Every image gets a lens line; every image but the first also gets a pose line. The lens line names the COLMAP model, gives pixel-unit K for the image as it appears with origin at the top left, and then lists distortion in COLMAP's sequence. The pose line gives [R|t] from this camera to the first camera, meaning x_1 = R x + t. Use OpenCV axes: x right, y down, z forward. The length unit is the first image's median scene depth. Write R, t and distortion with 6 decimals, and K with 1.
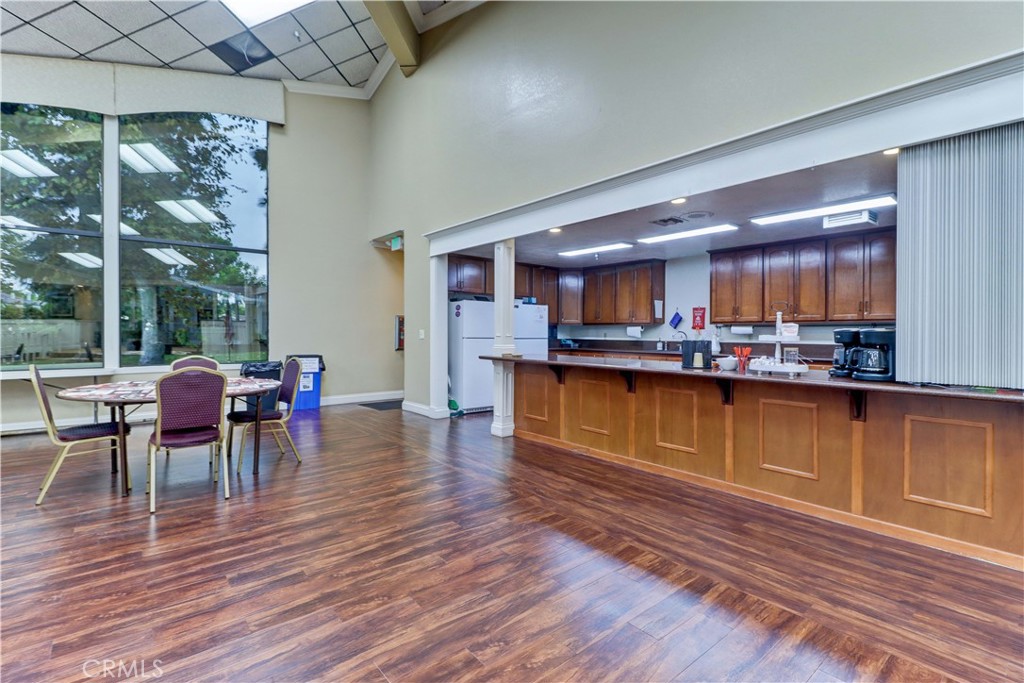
lens RADIAL K [[477.7, 0, 510.8], [0, 477.7, 334.2], [0, 0, 1]] dist [-0.027295, 0.000005]
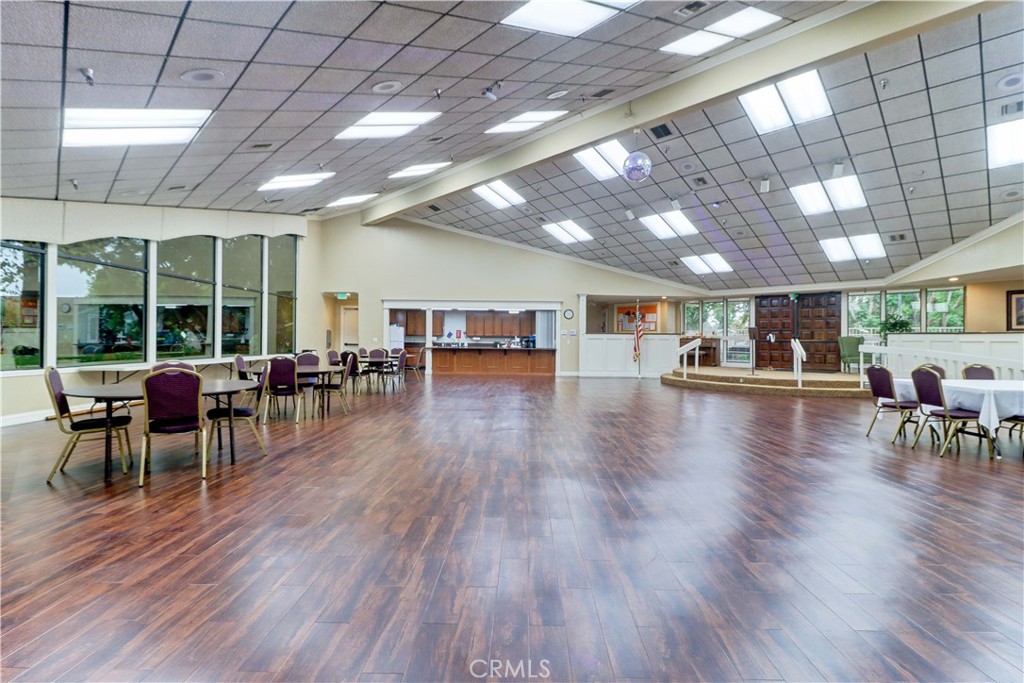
lens RADIAL K [[477.7, 0, 510.8], [0, 477.7, 334.2], [0, 0, 1]] dist [-0.027295, 0.000005]
pose [[0.323711, 0.006307, 0.946135, -2.837183], [-0.009545, 0.999949, -0.003400, -0.029441], [-0.946108, -0.007930, 0.323754, -0.398571]]
